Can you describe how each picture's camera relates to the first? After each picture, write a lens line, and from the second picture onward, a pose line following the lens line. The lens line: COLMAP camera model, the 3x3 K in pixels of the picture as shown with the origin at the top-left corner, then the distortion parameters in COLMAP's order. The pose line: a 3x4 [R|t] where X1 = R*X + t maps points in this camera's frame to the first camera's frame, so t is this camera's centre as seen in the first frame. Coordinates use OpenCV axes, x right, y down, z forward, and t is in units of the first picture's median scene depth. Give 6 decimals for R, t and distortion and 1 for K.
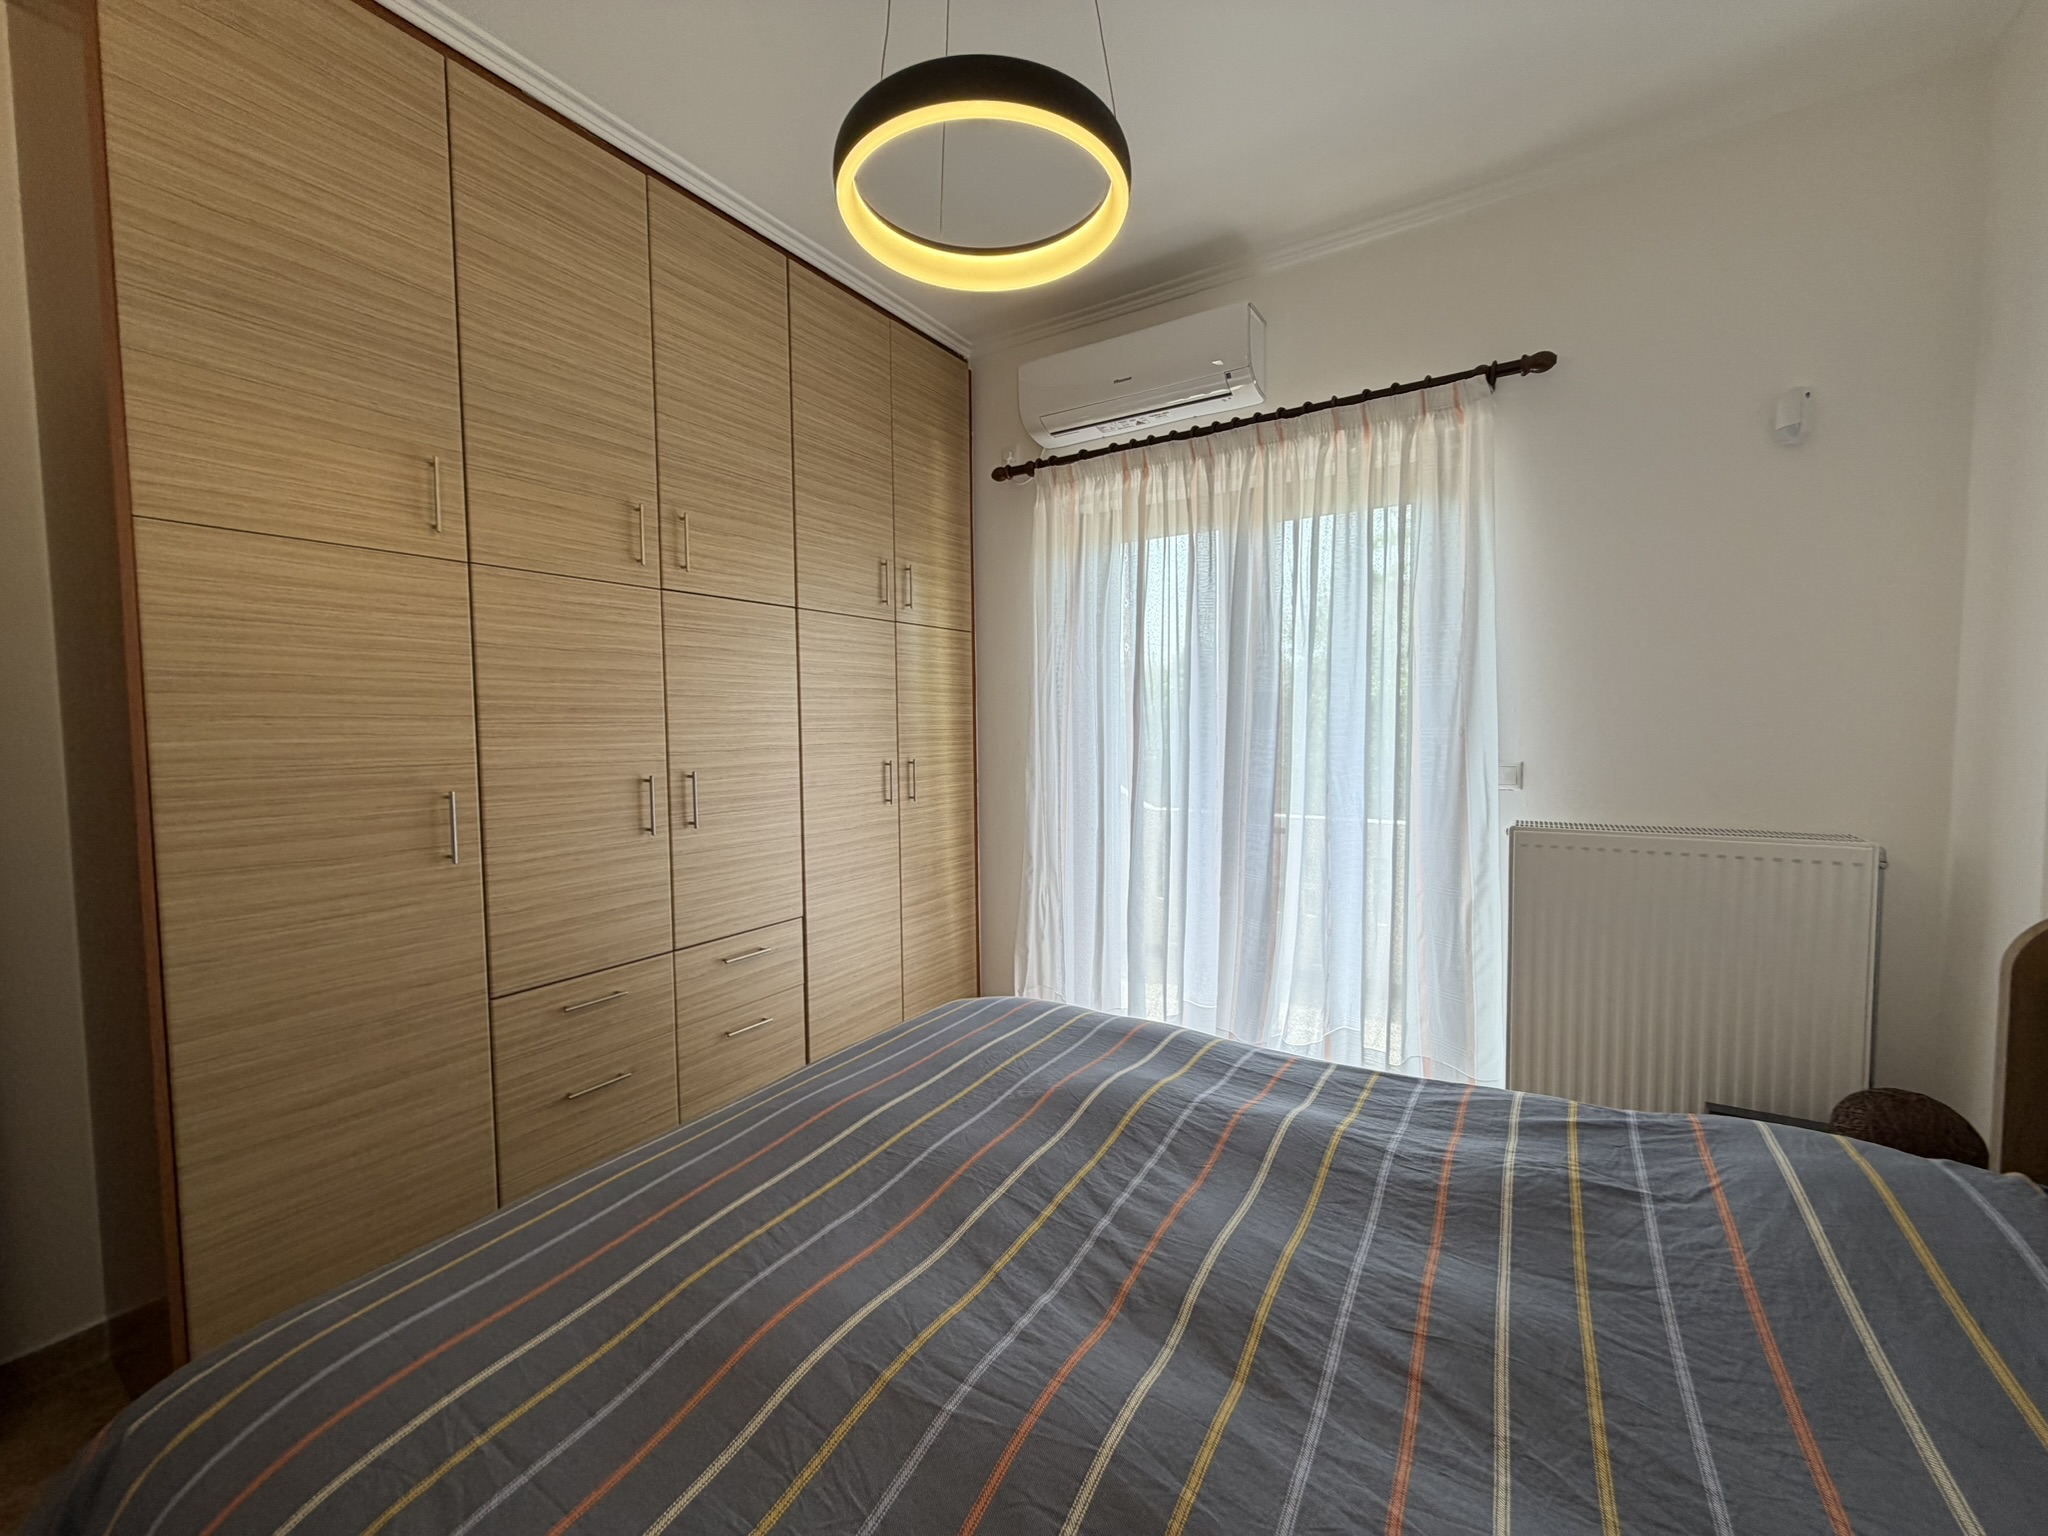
lens RADIAL K [[816.8, 0, 1019.7], [0, 816.8, 757.8], [0, 0, 1]] dist [0.002819, -0.000279]
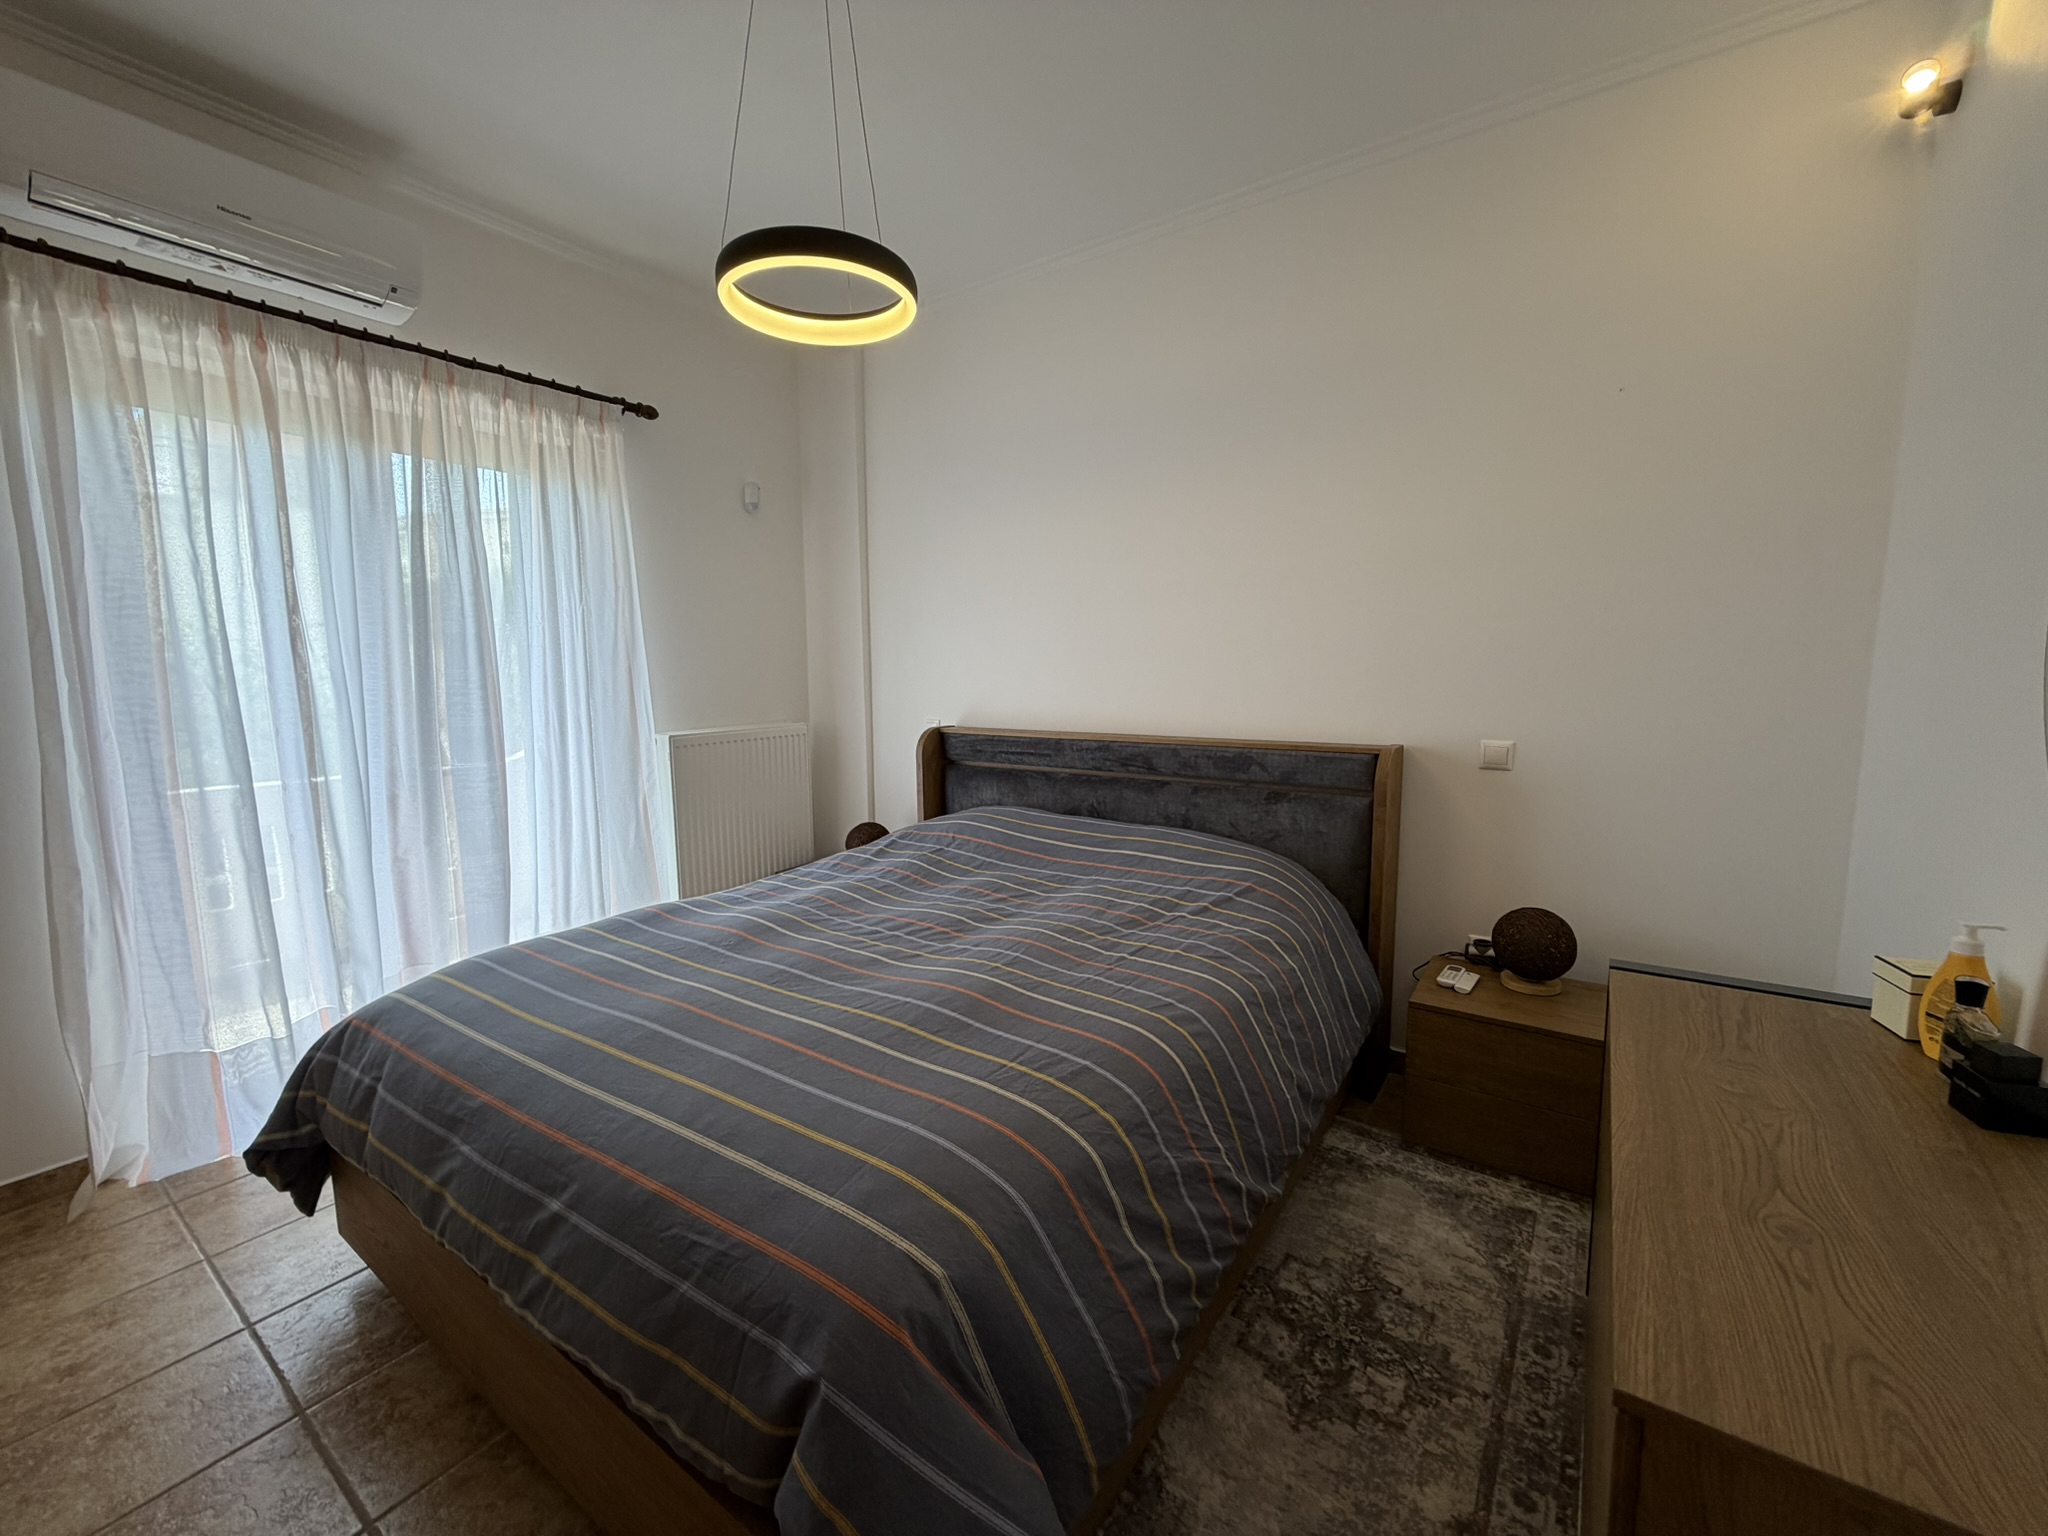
lens RADIAL K [[816.8, 0, 1022.7], [0, 816.8, 766.3], [0, 0, 1]] dist [0.002819, -0.000279]
pose [[0.029995, -0.105304, 0.993988, -0.781858], [0.067909, 0.992352, 0.103081, 0.027494], [-0.997241, 0.064409, 0.036916, 0.313222]]
